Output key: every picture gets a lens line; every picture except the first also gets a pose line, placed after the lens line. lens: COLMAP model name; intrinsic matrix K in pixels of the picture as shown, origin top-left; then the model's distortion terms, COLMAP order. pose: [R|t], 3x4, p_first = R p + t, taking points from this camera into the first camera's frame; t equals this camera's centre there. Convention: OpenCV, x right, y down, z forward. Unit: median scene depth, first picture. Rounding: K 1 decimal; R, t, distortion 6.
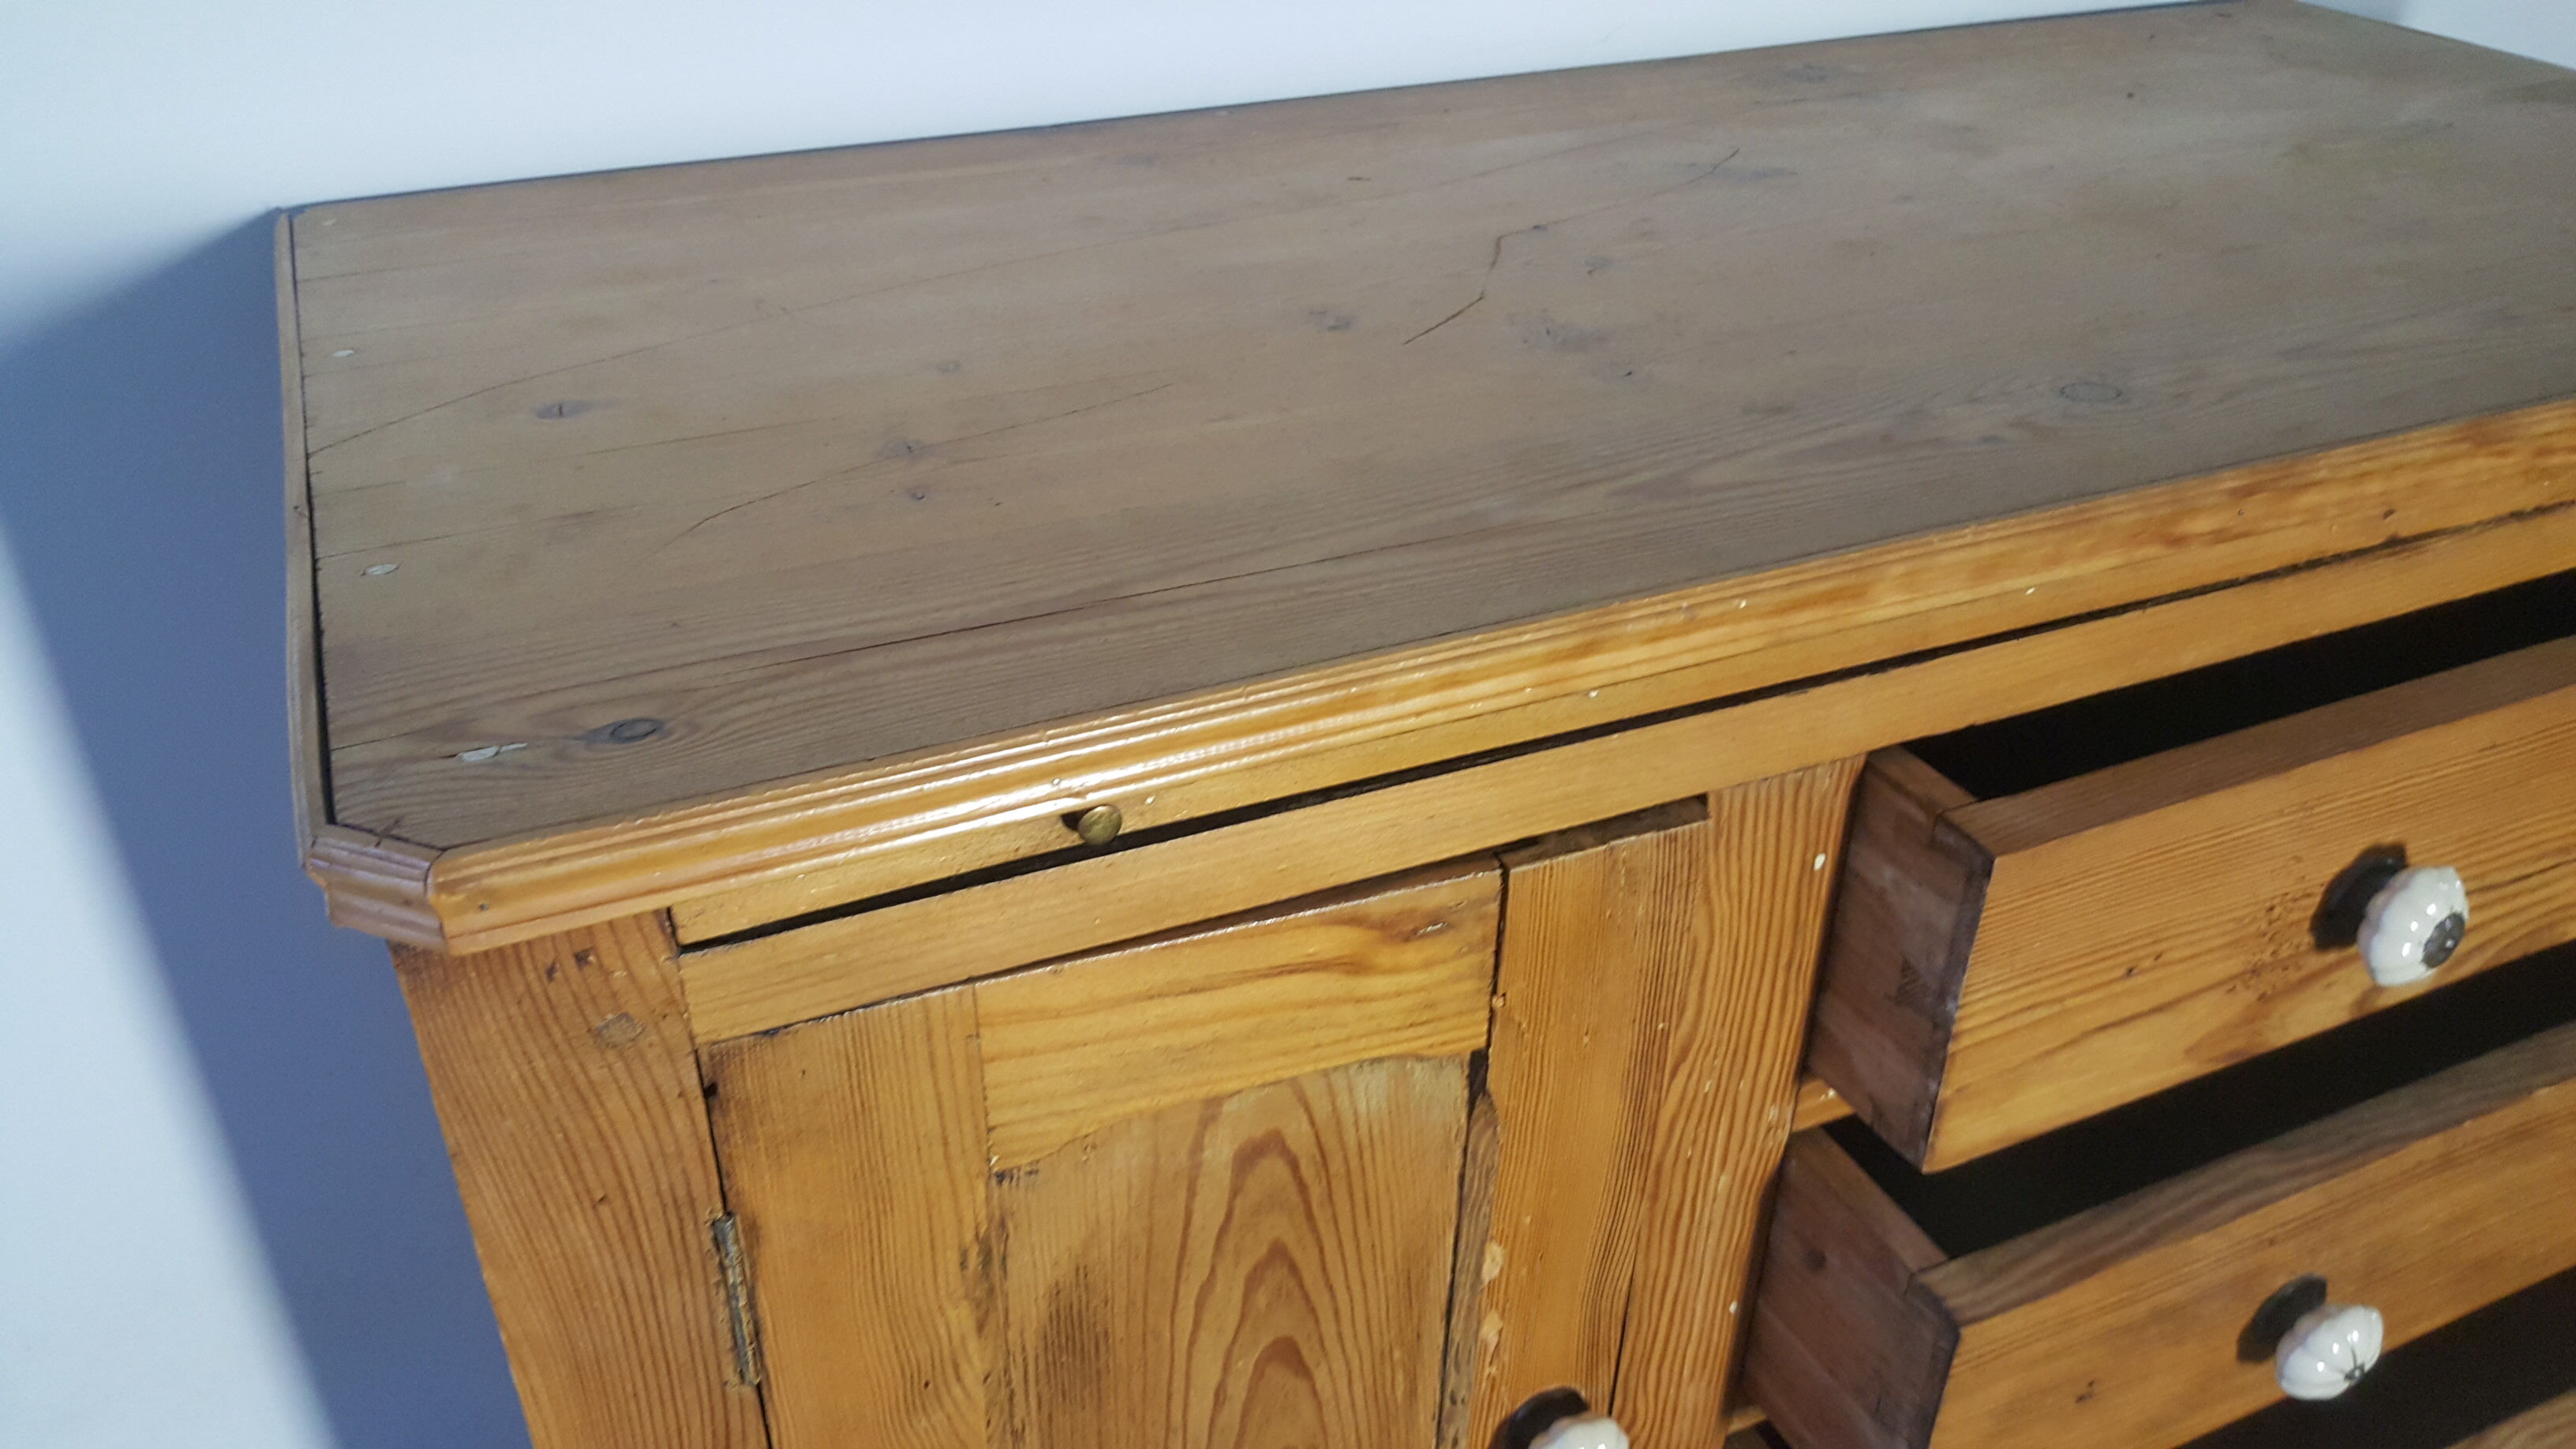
lens RADIAL K [[2000.0, 0, 1288.0], [0, 2000.0, 724.5], [0, 0, 1]] dist [0.036901, -0.101202]
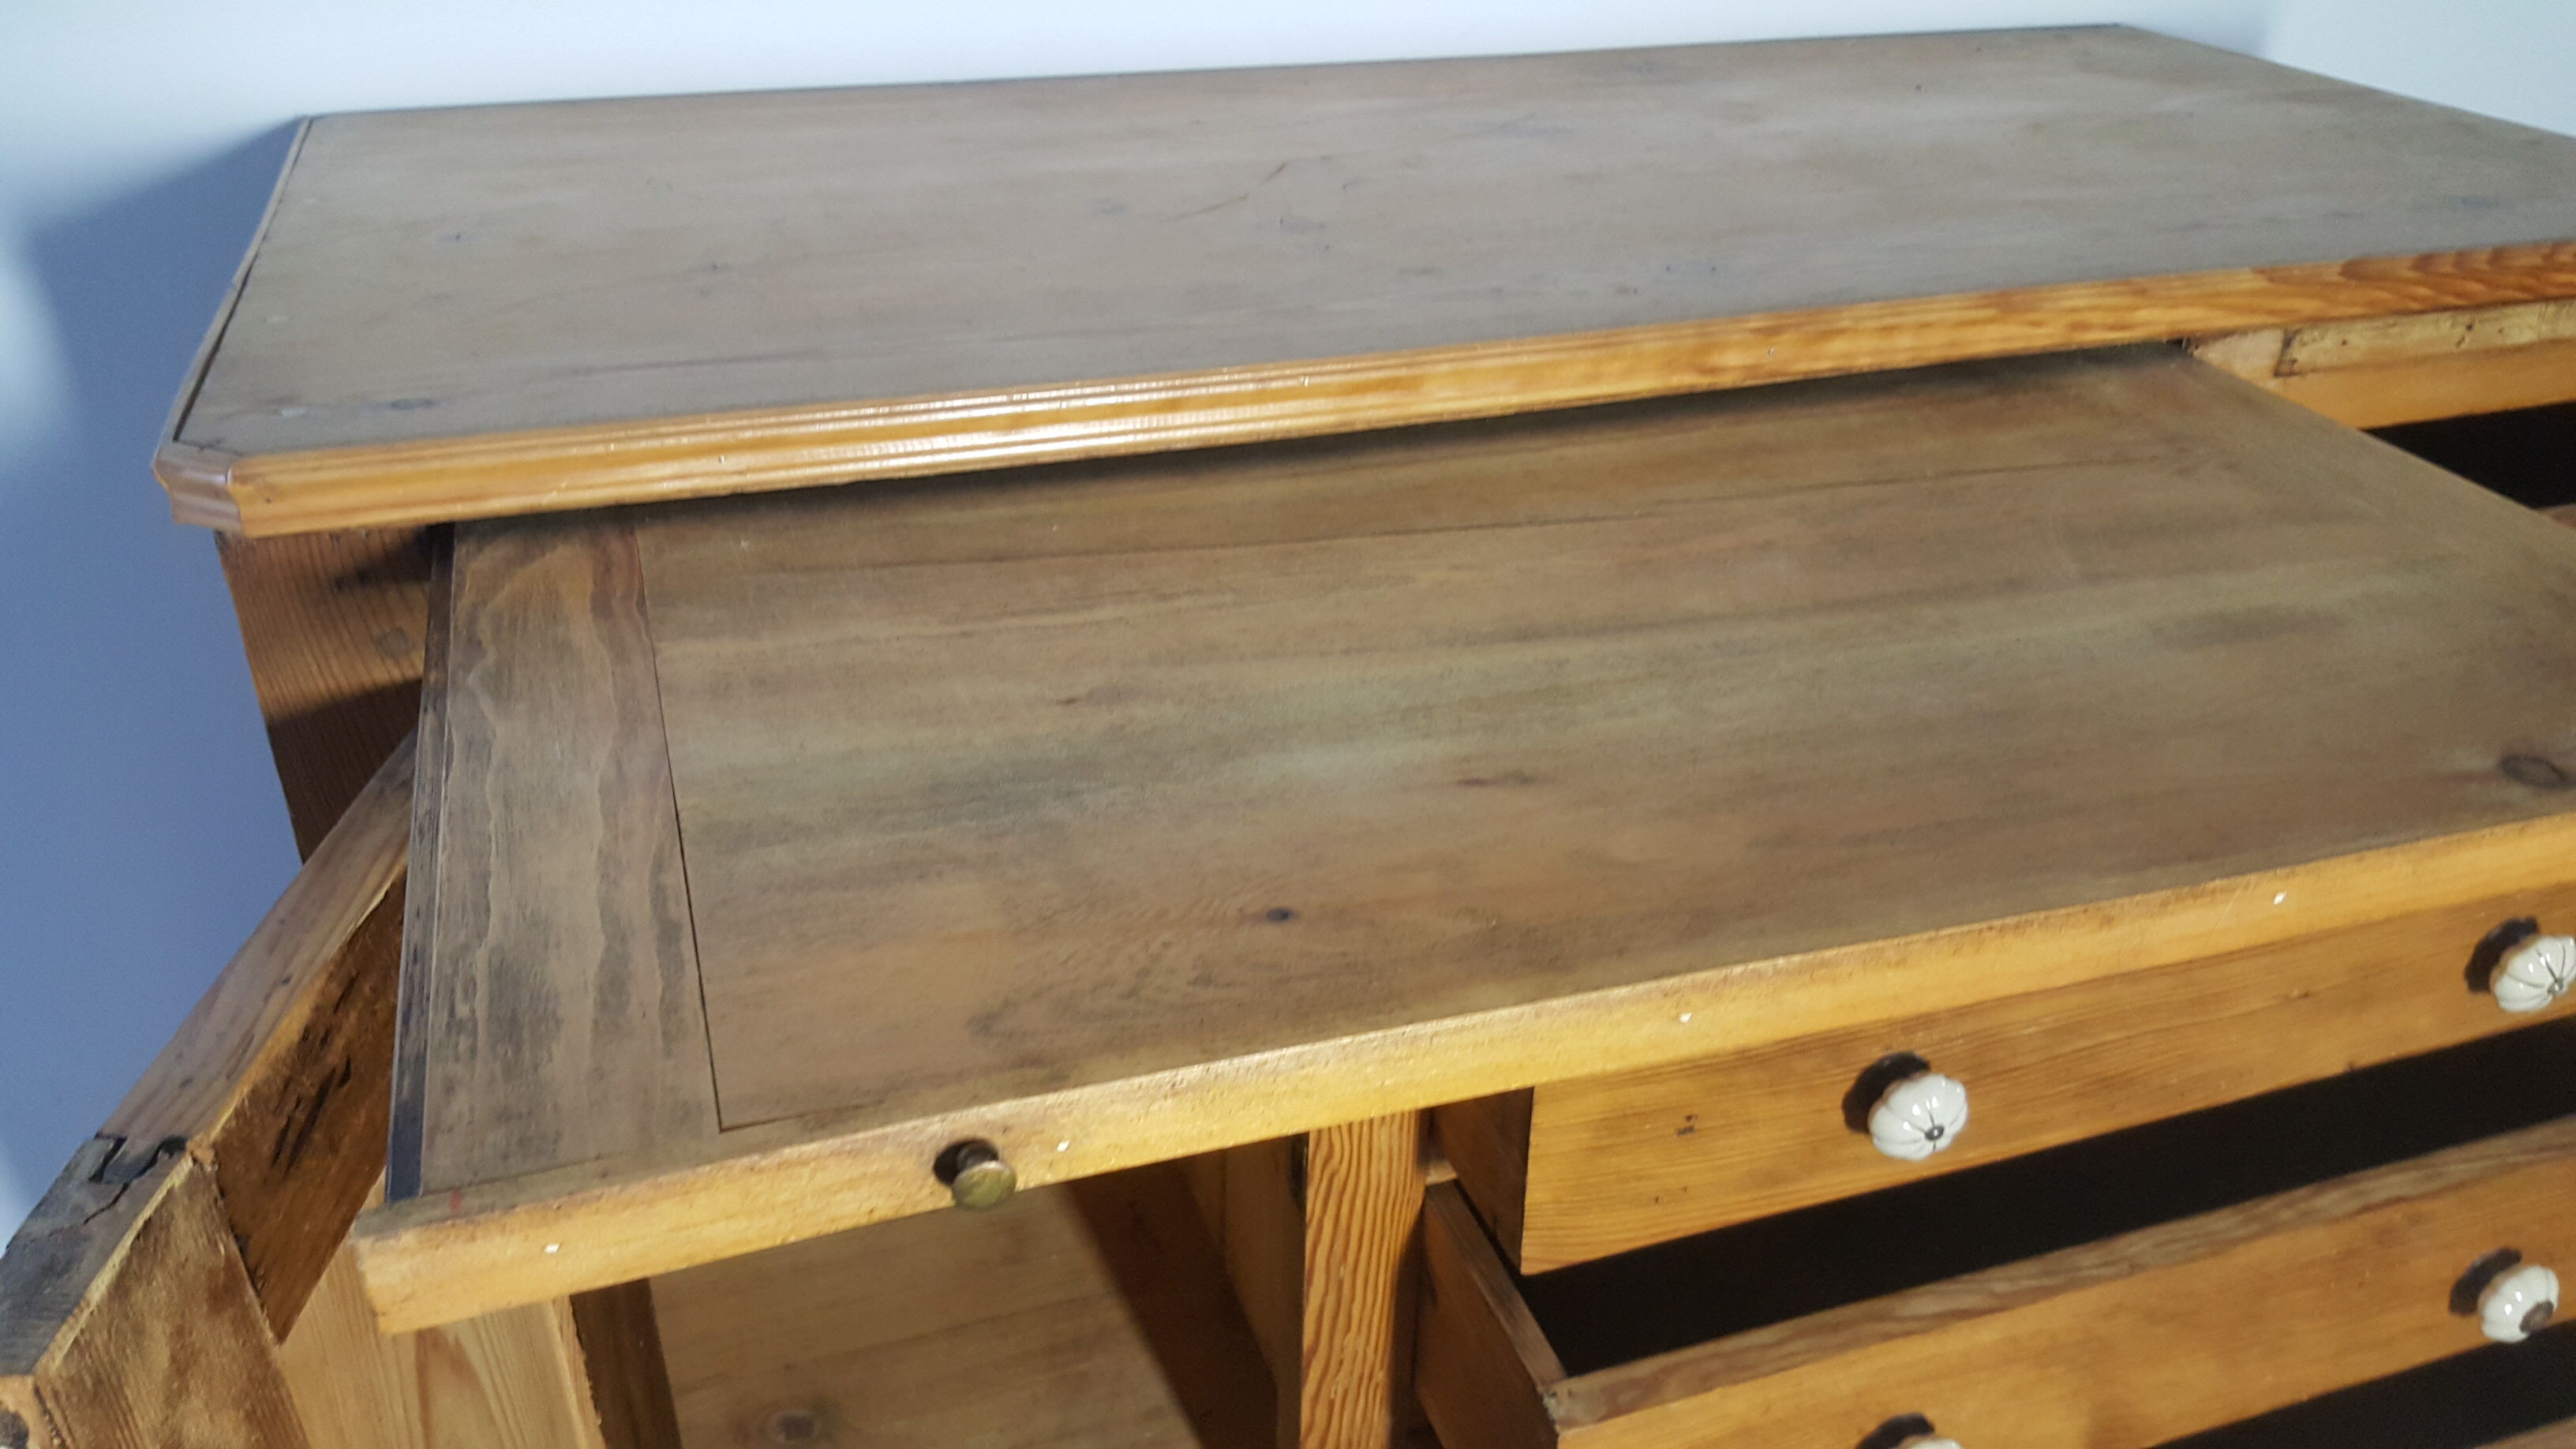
lens RADIAL K [[1977.4, 0, 1320.9], [0, 1977.4, 735.4], [0, 0, 1]] dist [0.128783, -0.332345]
pose [[0.996606, 0.048027, -0.066864, 0.283974], [-0.050995, 0.997755, -0.043416, 0.187677], [0.064629, 0.046679, 0.996817, -0.209679]]
